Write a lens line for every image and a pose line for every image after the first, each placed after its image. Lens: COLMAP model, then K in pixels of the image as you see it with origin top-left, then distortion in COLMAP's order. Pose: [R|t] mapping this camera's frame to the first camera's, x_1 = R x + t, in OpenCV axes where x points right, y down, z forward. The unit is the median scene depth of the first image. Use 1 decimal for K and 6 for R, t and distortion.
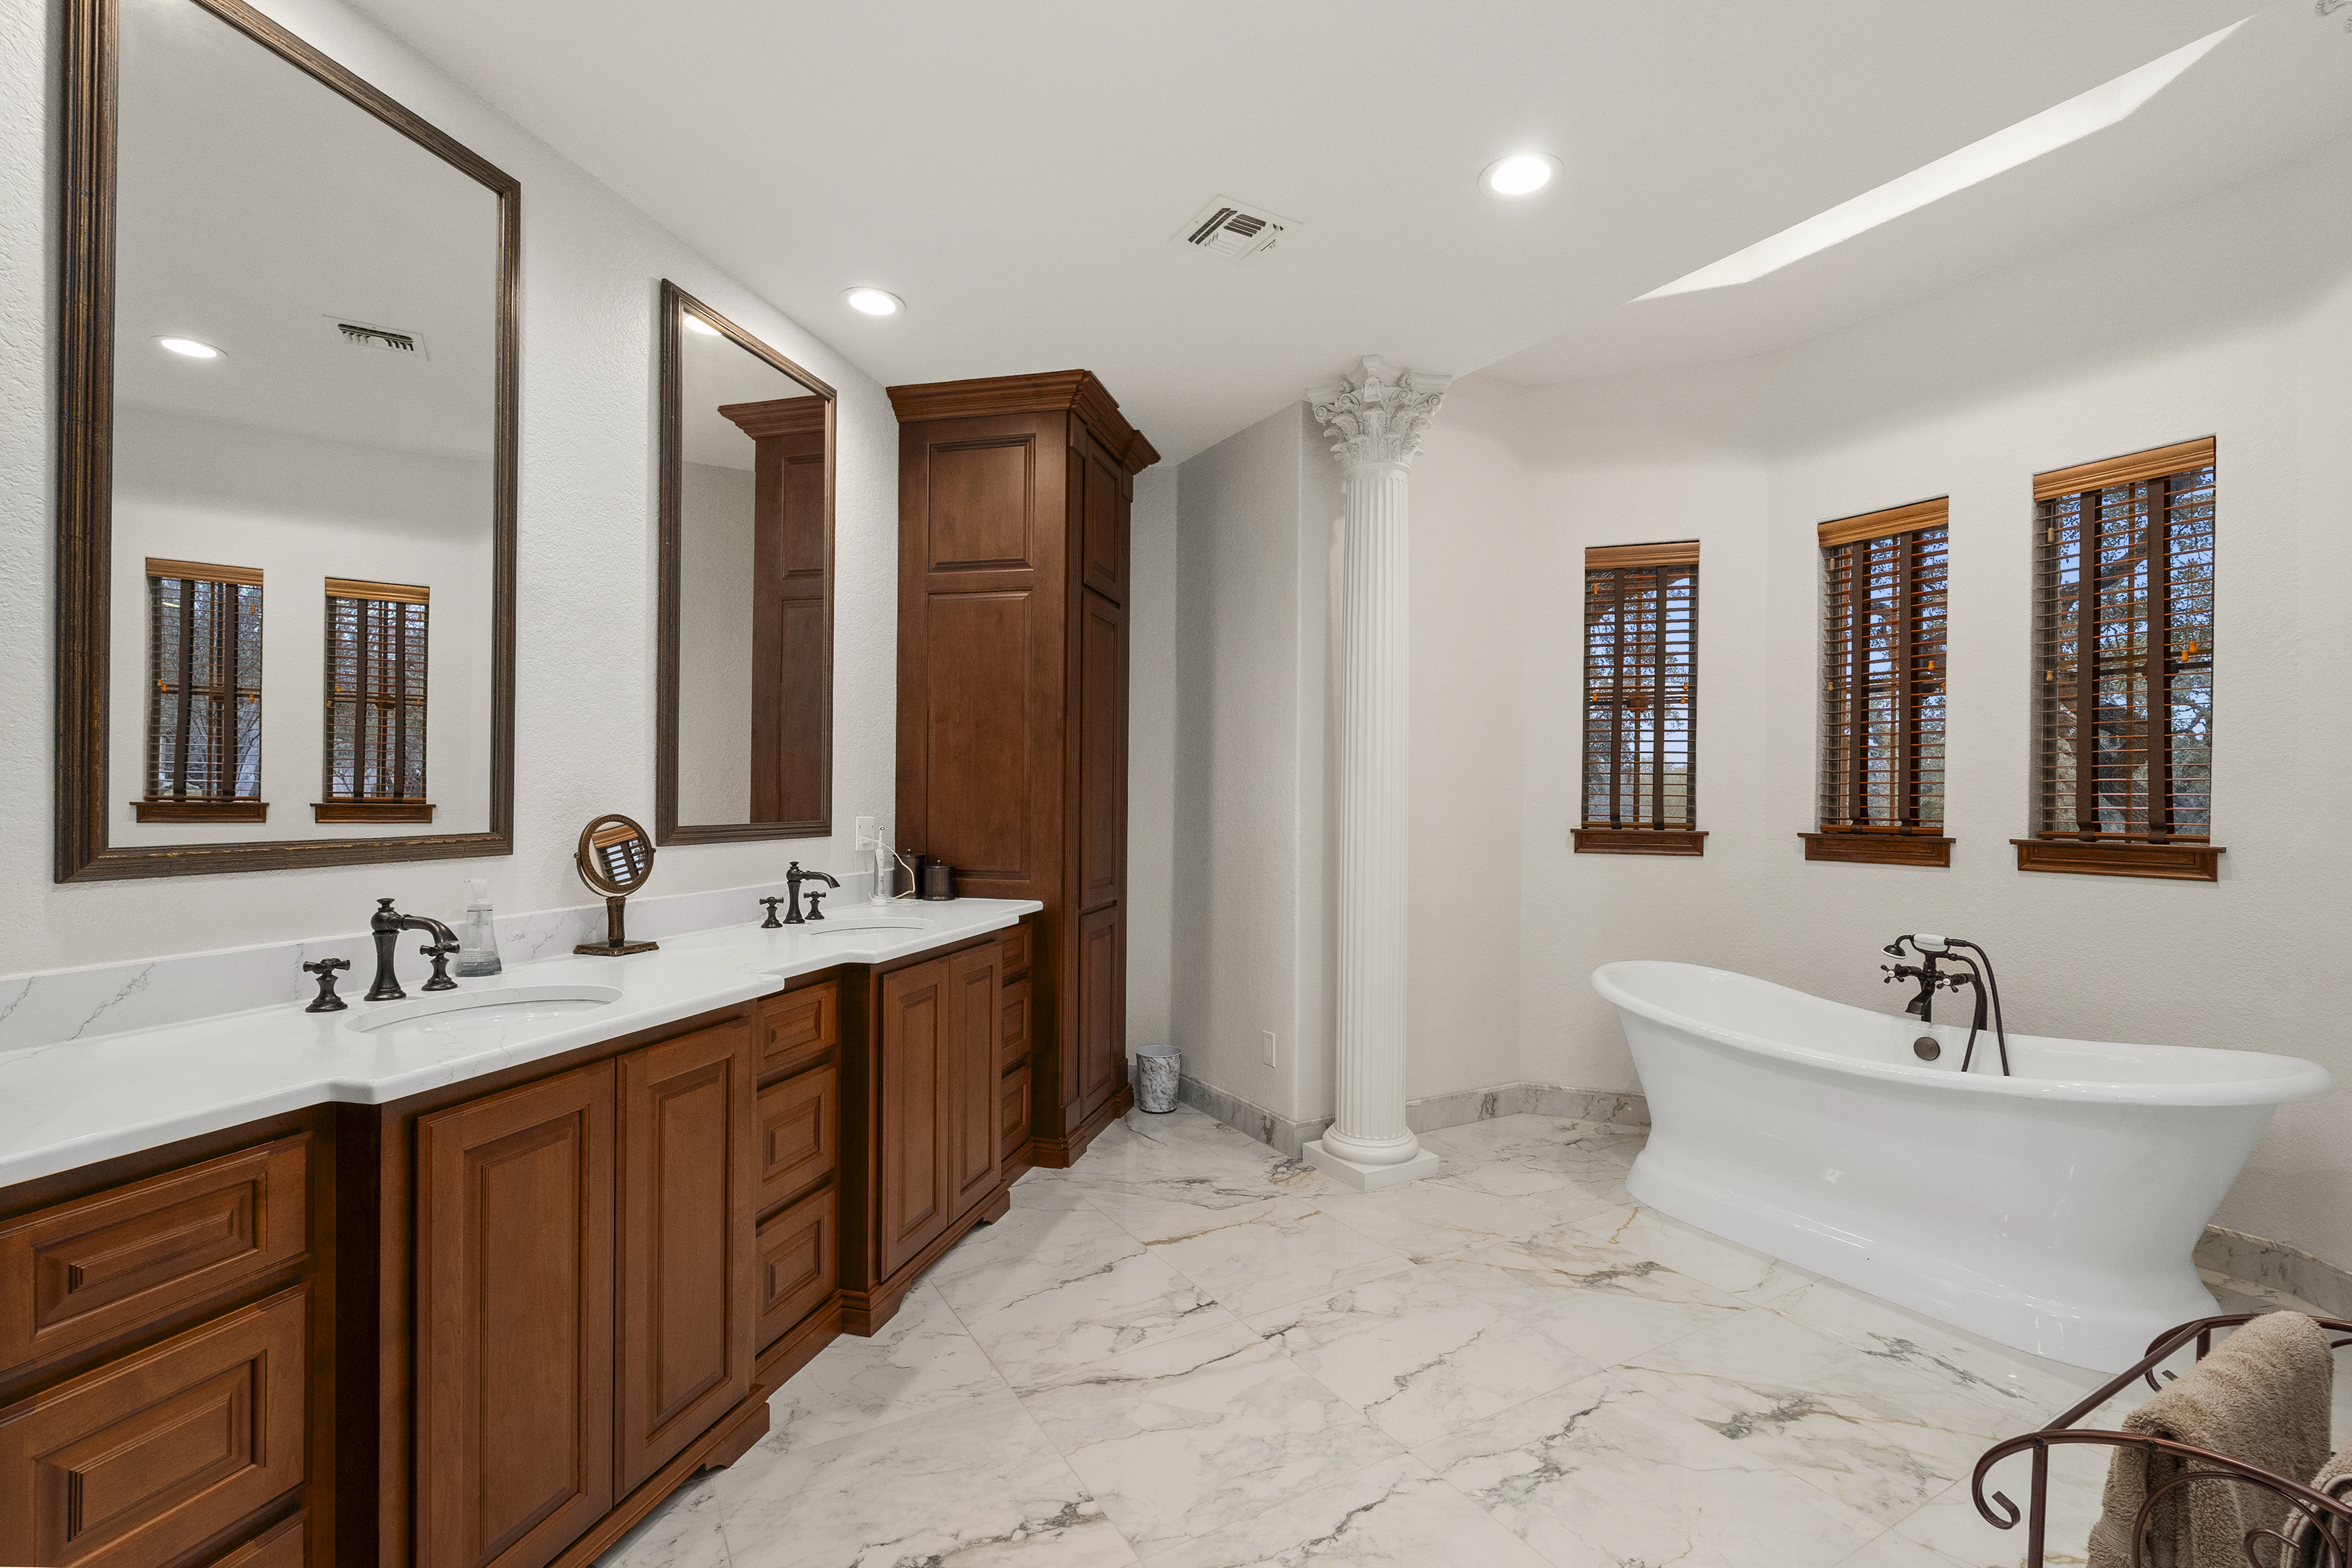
lens RADIAL K [[1038.5, 0, 1174.1], [0, 1038.5, 779.0], [0, 0, 1]] dist [-0.002030, 0.000396]
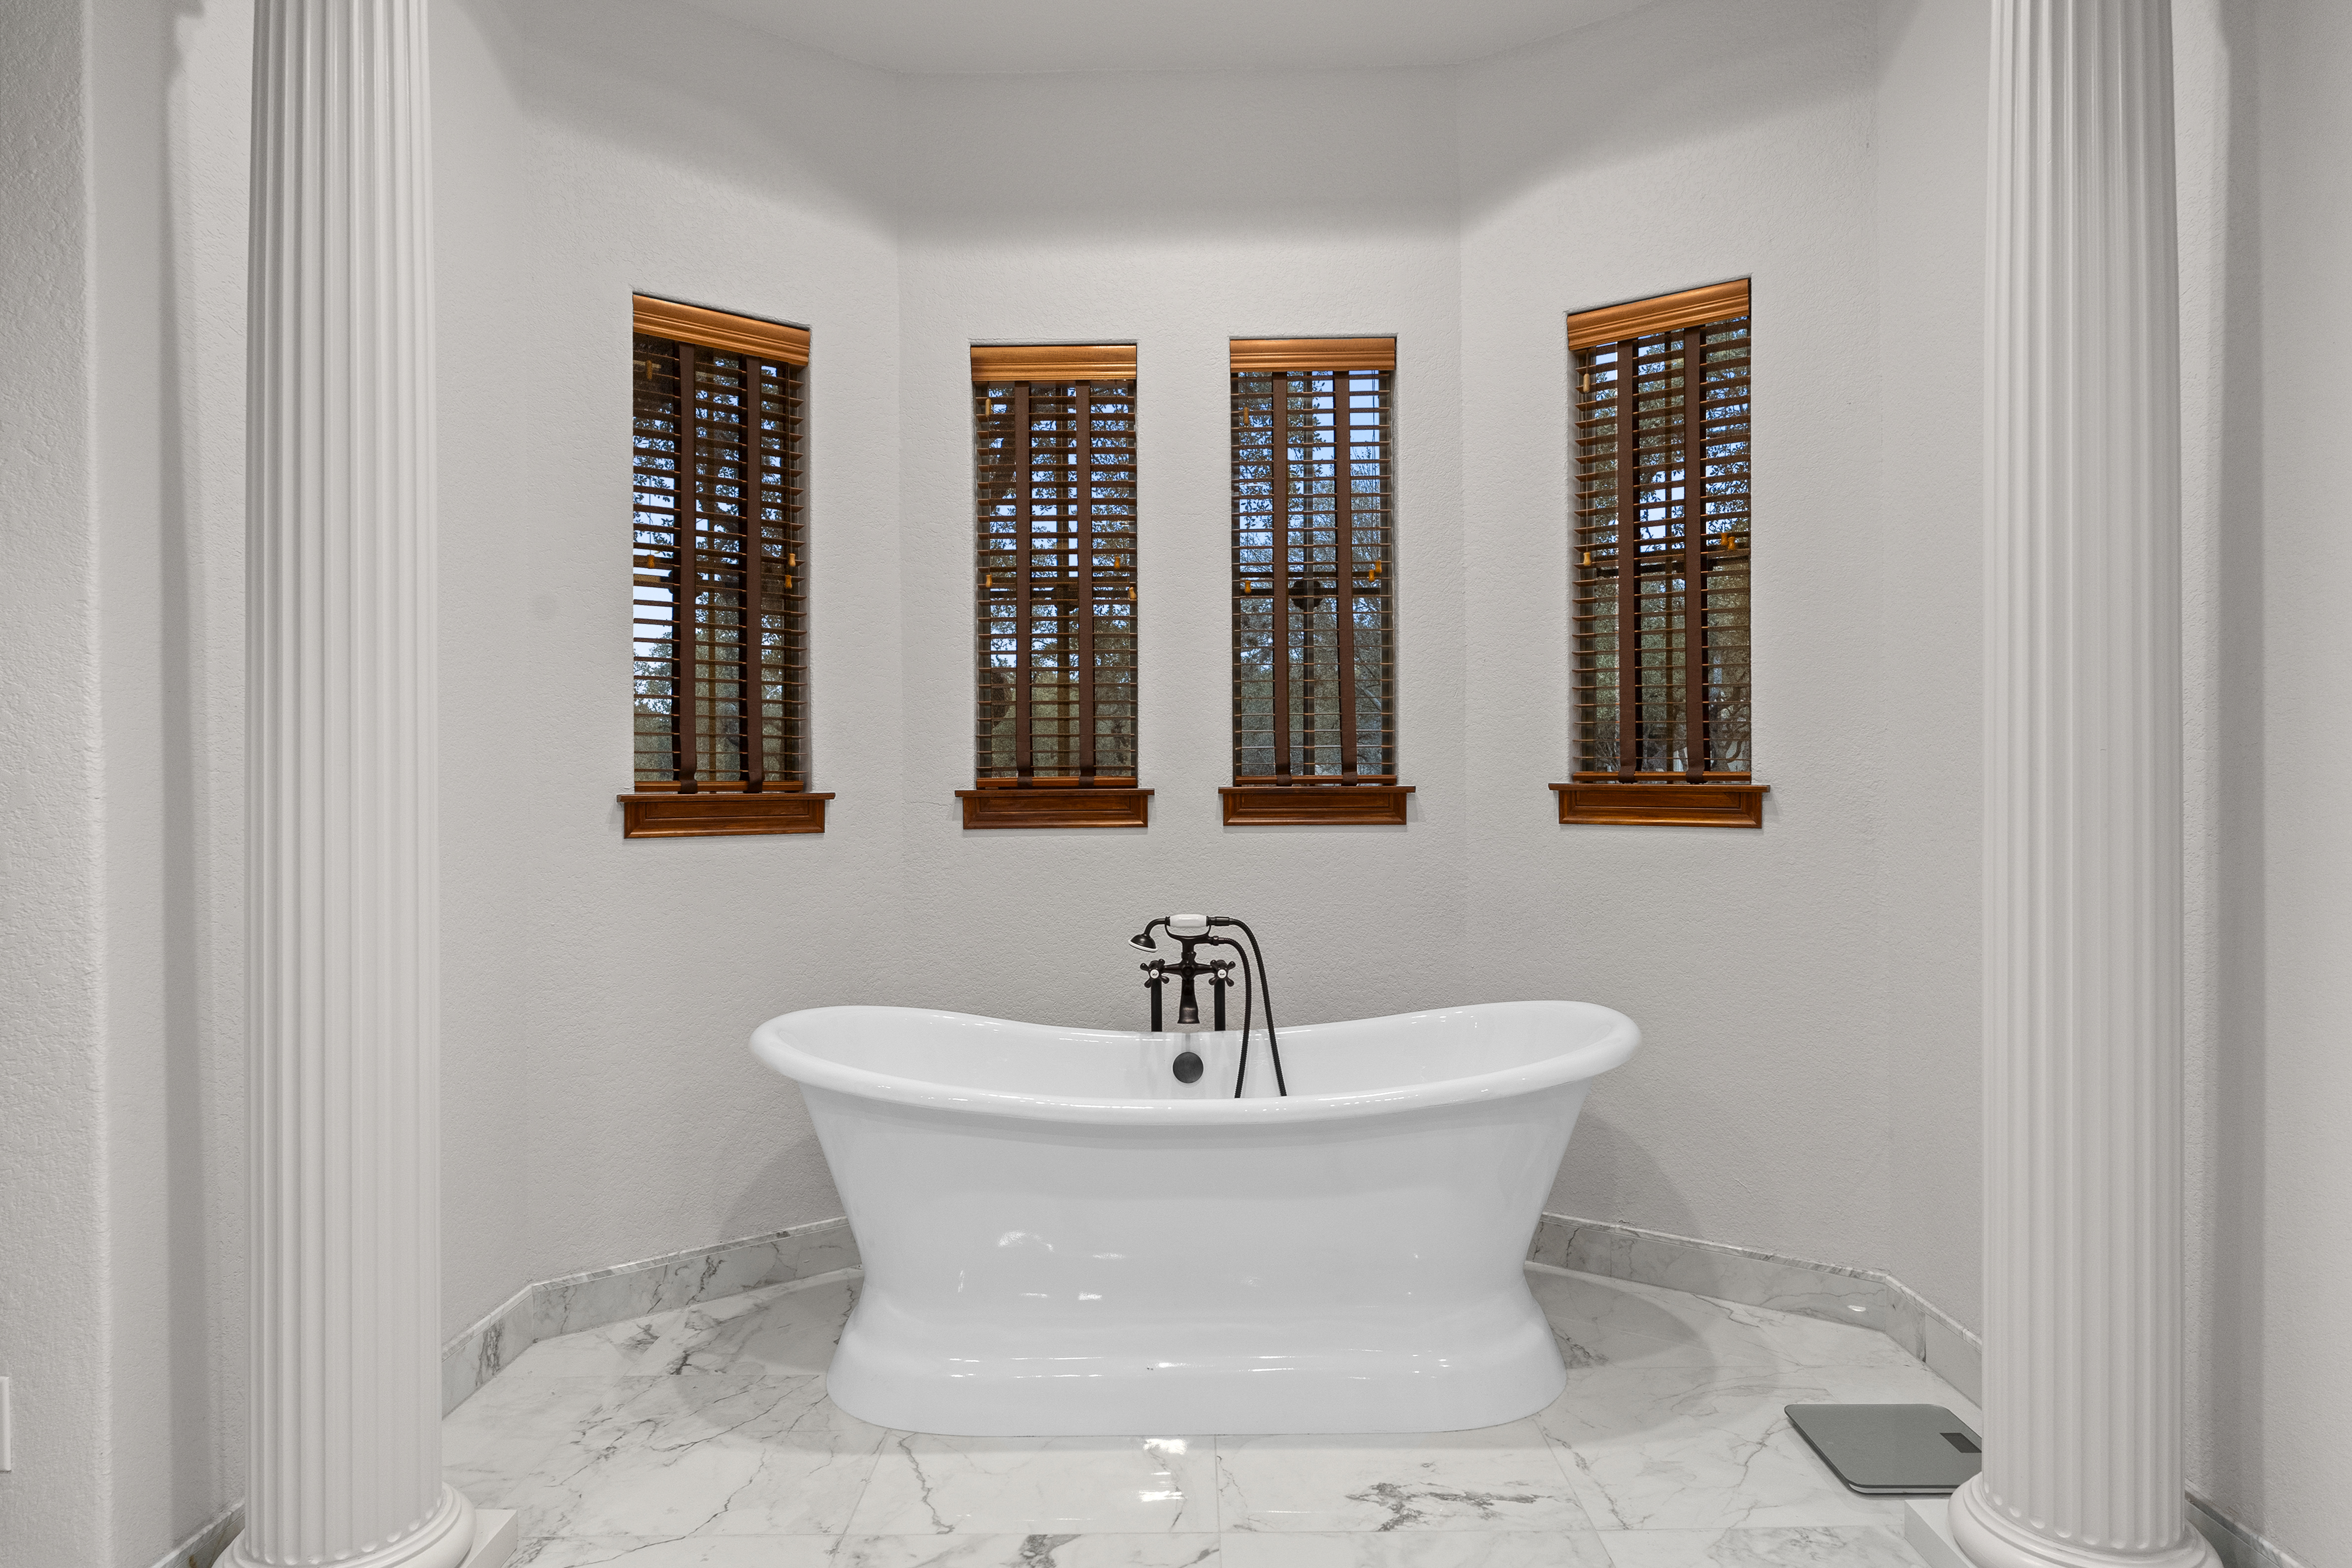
lens RADIAL K [[1403.2, 0, 1176.1], [0, 1403.2, 755.8], [0, 0, 1]] dist [-0.000697, -0.000342]
pose [[0.520514, -0.012825, 0.853757, -0.151279], [-0.010225, 0.999722, 0.021251, 0.012242], [-0.853792, -0.019792, 0.520238, 0.479122]]
